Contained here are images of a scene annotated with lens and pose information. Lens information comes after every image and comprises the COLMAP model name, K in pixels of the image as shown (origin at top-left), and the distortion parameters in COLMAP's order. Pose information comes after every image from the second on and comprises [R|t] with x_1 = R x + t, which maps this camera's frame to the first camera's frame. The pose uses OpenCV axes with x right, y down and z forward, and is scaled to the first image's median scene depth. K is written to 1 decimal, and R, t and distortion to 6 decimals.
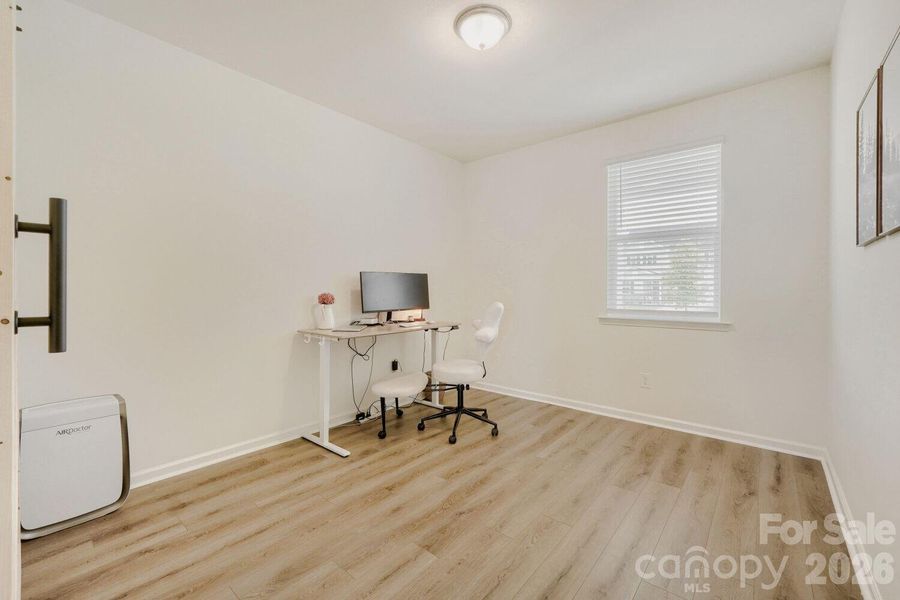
lens RADIAL K [[385.5, 0, 457.4], [0, 385.5, 293.3], [0, 0, 1]] dist [-0.014391, 0.000037]
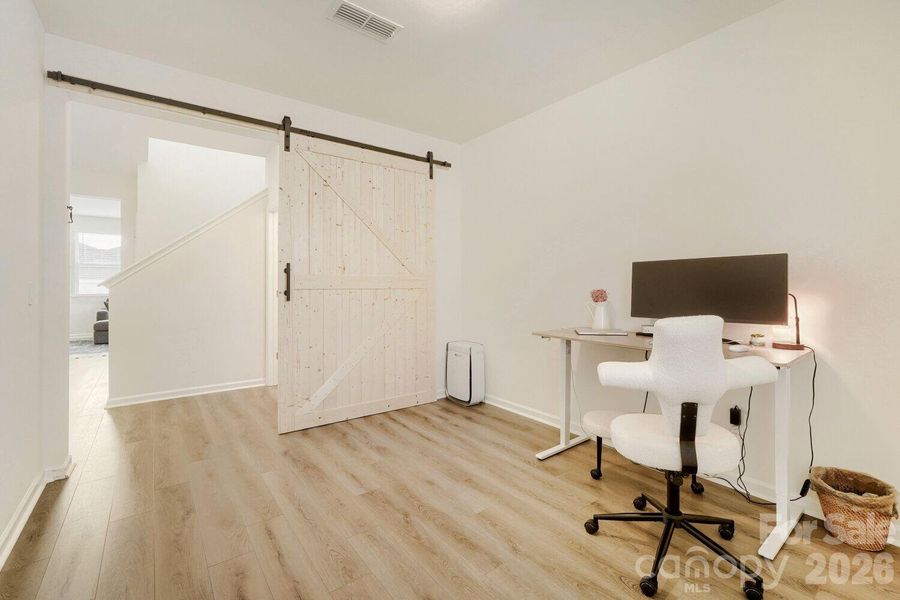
lens RADIAL K [[399.2, 0, 448.8], [0, 399.2, 282.9], [0, 0, 1]] dist [-0.001887, -0.000206]
pose [[-0.235797, -0.001488, -0.971801, 0.841733], [-0.007657, 0.999971, 0.000327, -0.016158], [0.971772, 0.007519, -0.235802, 1.161093]]
